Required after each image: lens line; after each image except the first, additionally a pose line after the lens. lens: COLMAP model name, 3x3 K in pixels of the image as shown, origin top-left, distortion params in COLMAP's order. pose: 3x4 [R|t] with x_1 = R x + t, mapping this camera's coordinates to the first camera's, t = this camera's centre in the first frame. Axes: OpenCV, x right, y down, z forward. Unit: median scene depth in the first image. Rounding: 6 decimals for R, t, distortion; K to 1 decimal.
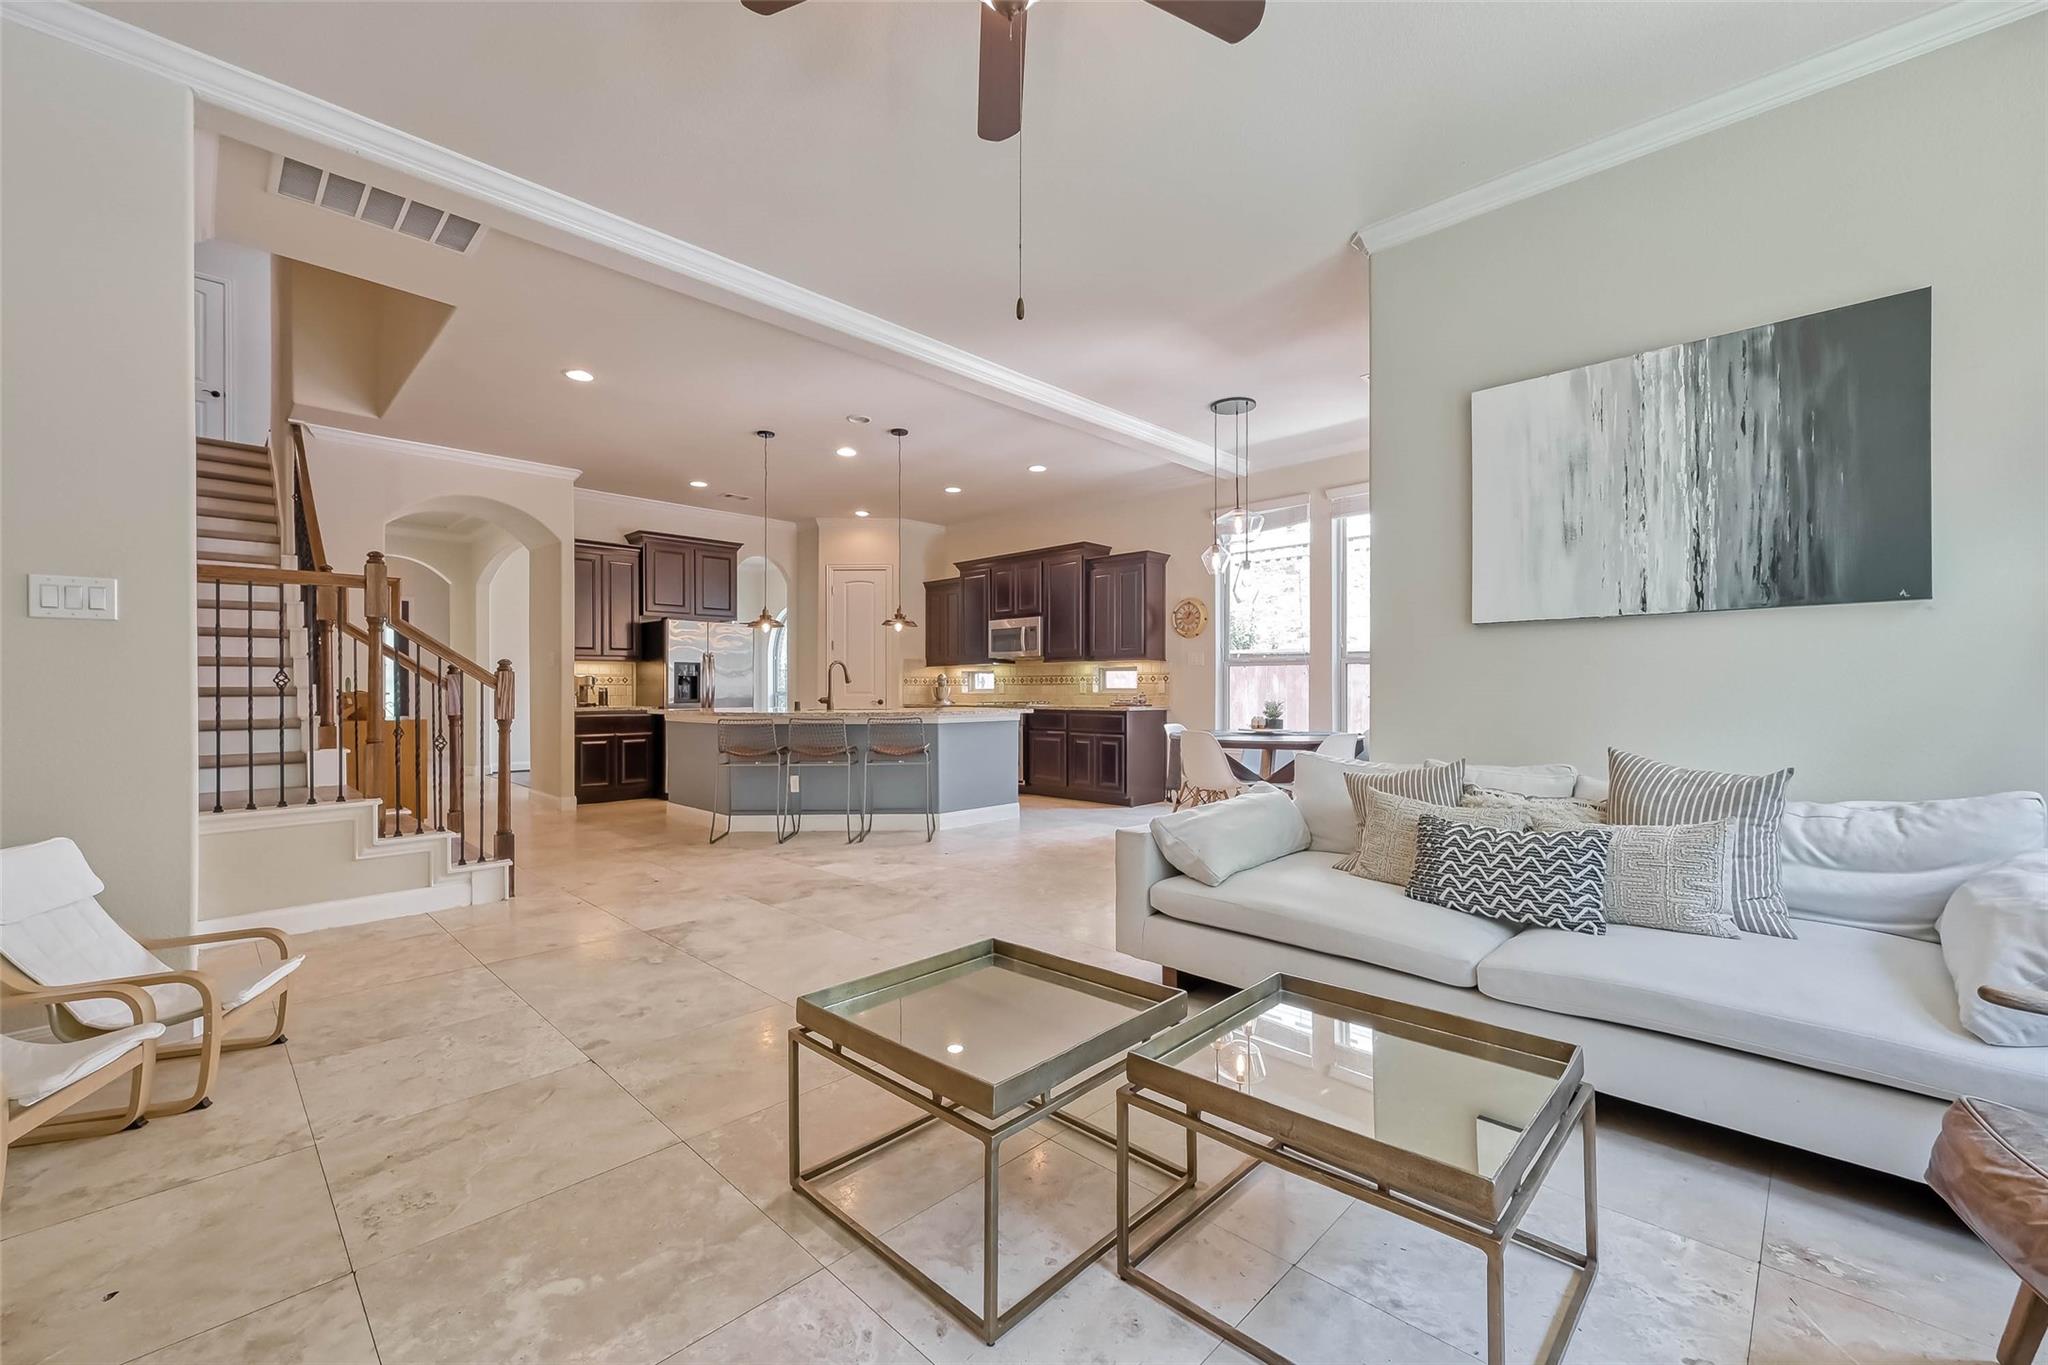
lens RADIAL K [[824.3, 0, 1026.8], [0, 824.3, 689.0], [0, 0, 1]] dist [0.001347, -0.000180]
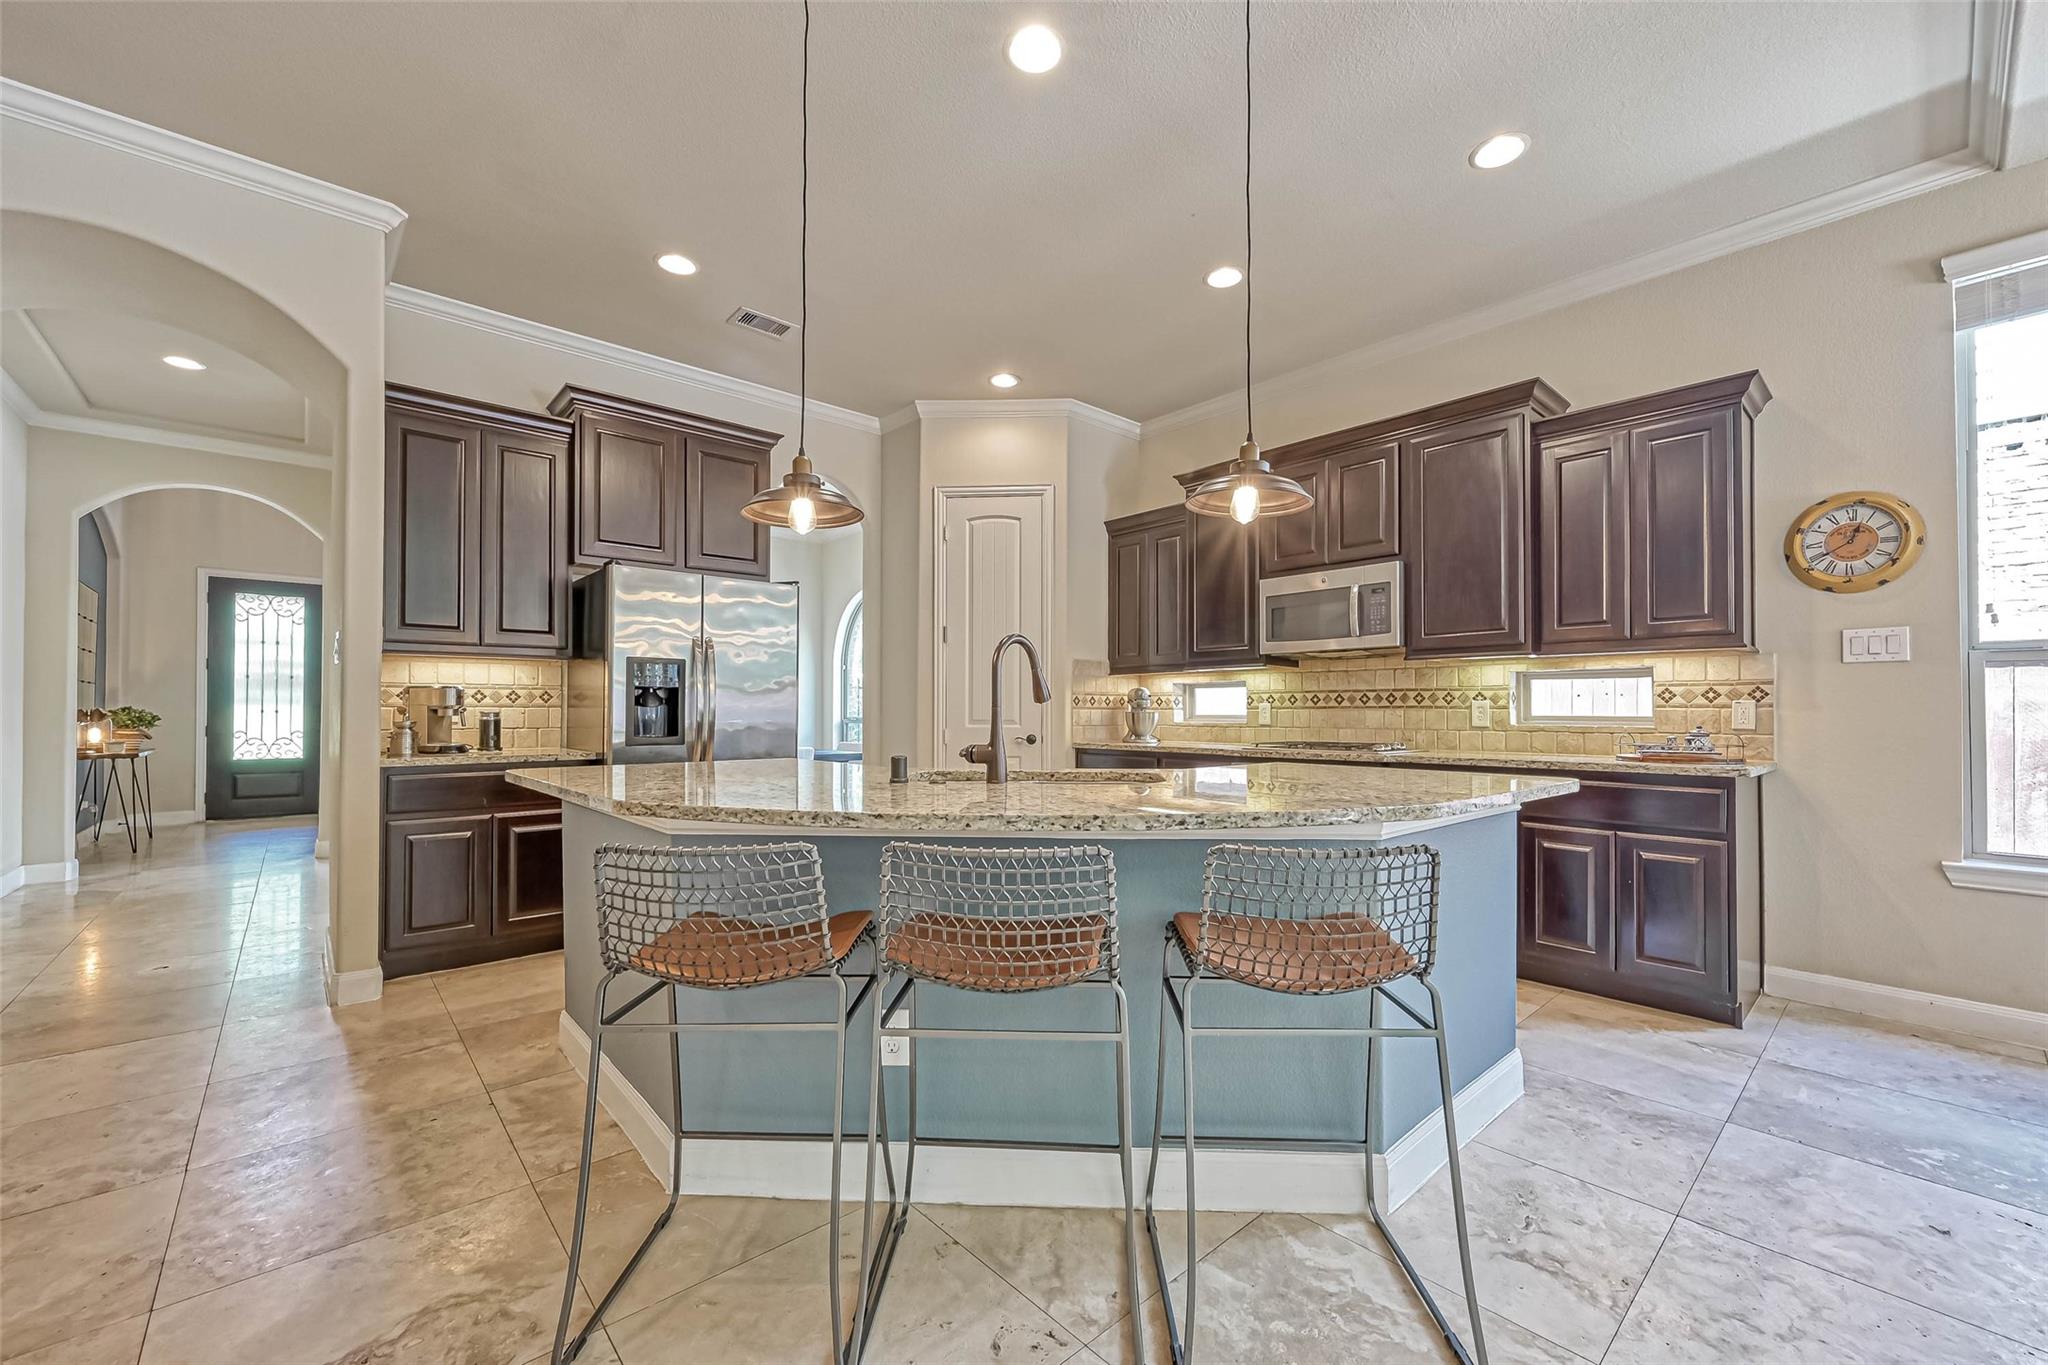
lens RADIAL K [[824.3, 0, 1028.9], [0, 824.3, 704.3], [0, 0, 1]] dist [0.001347, -0.000180]
pose [[0.996857, 0.001953, -0.079197, -0.195601], [-0.002711, 0.999951, -0.009471, -0.002851], [0.079175, 0.009656, 0.996814, 0.658764]]
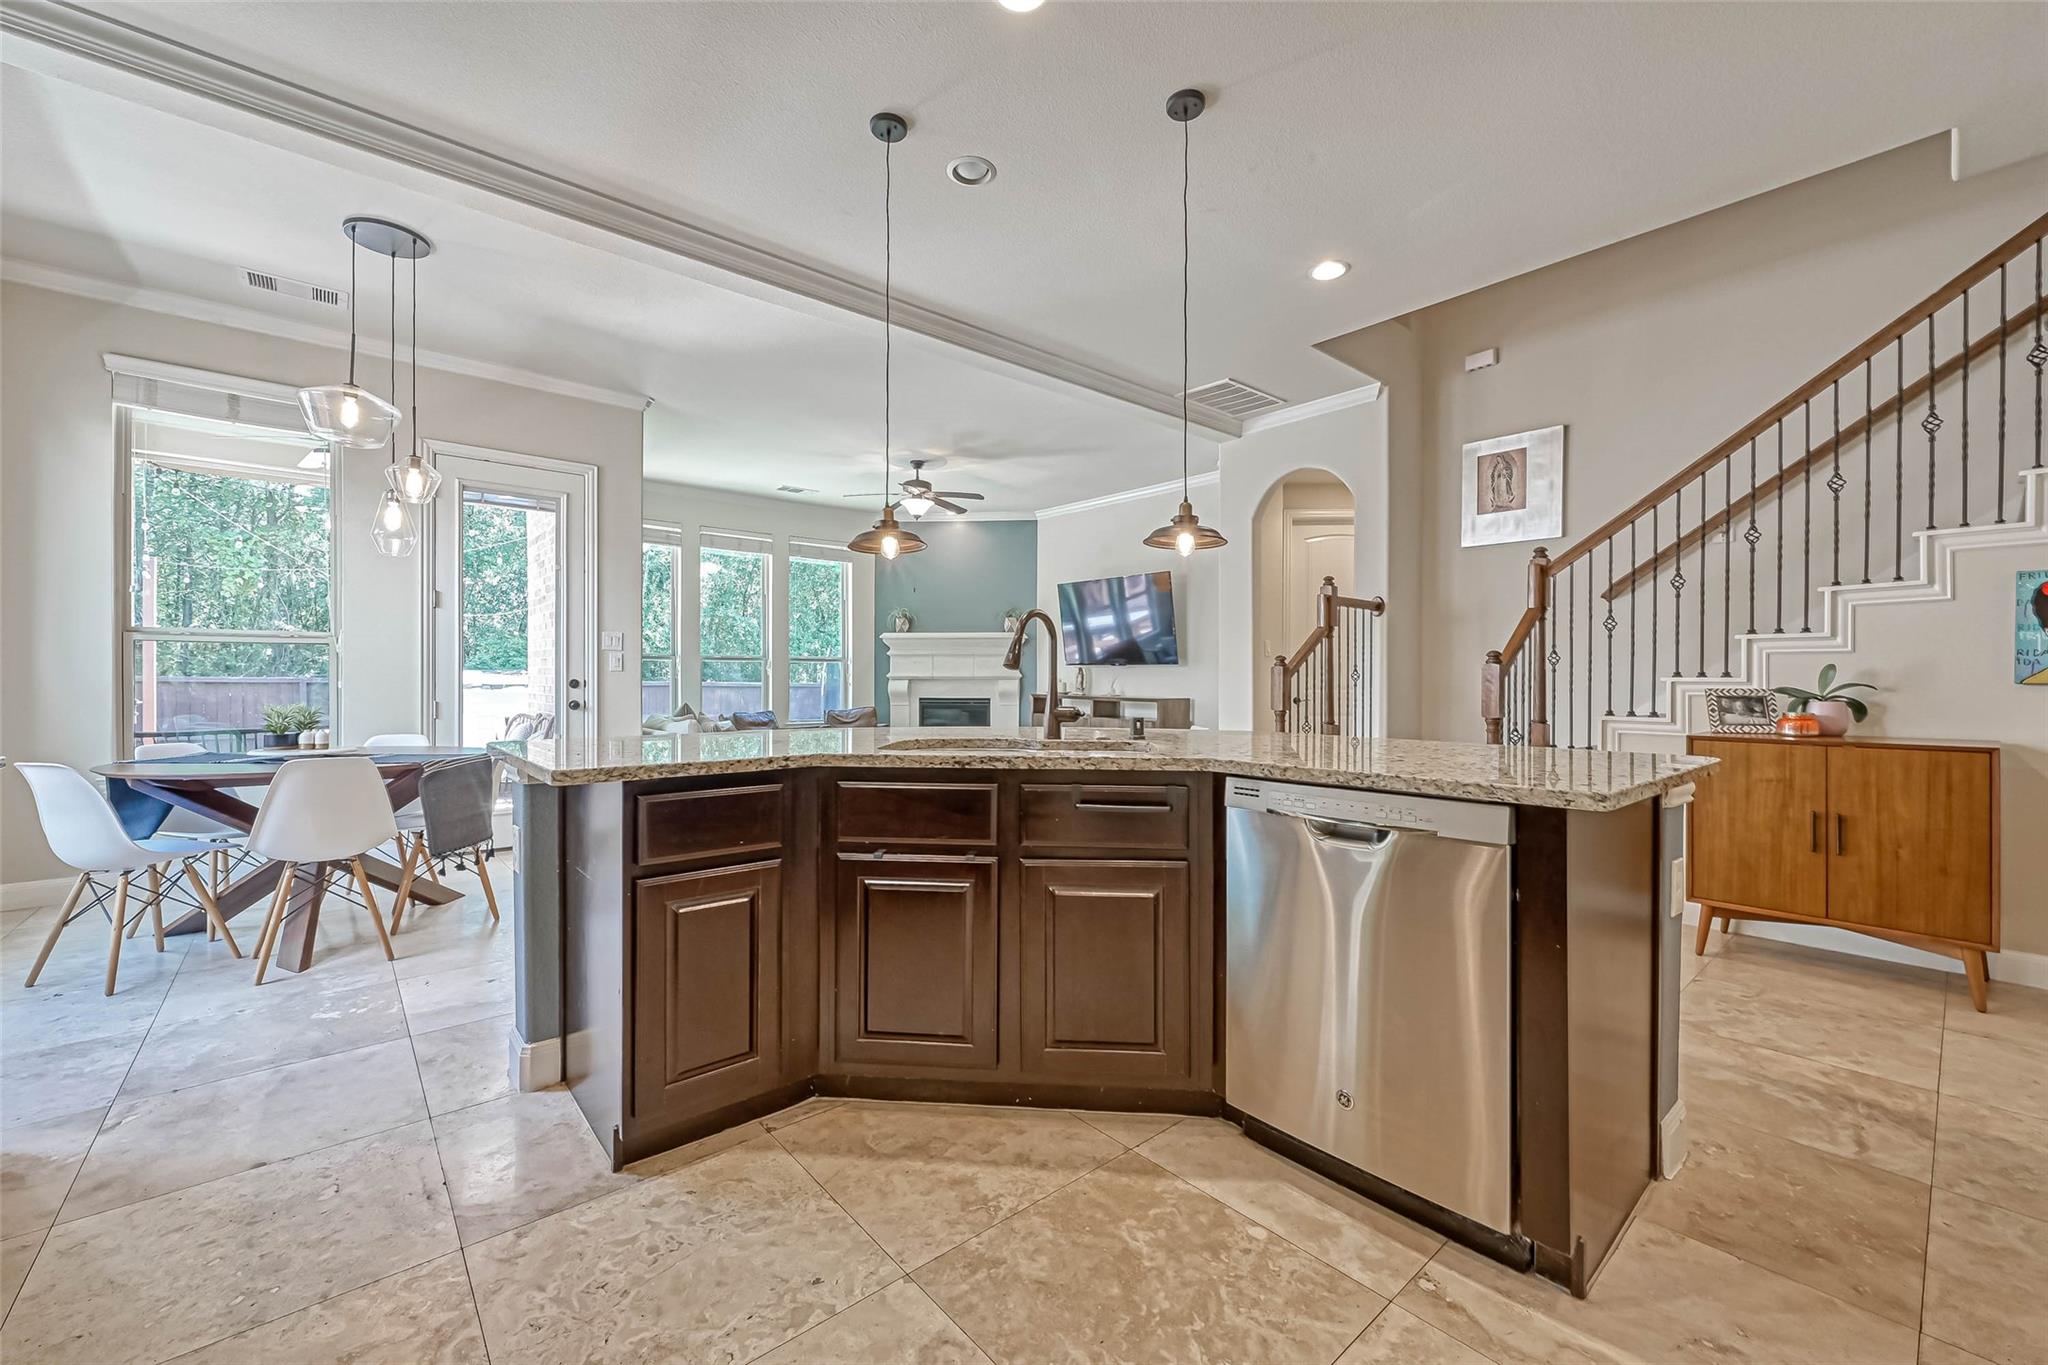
lens RADIAL K [[824.3, 0, 1020.8], [0, 824.3, 663.7], [0, 0, 1]] dist [0.001347, -0.000180]
pose [[-0.994706, 0.002390, 0.102736, -0.260069], [0.000483, 0.999827, -0.018585, -0.002685], [-0.102763, -0.018437, -0.994535, 1.366799]]
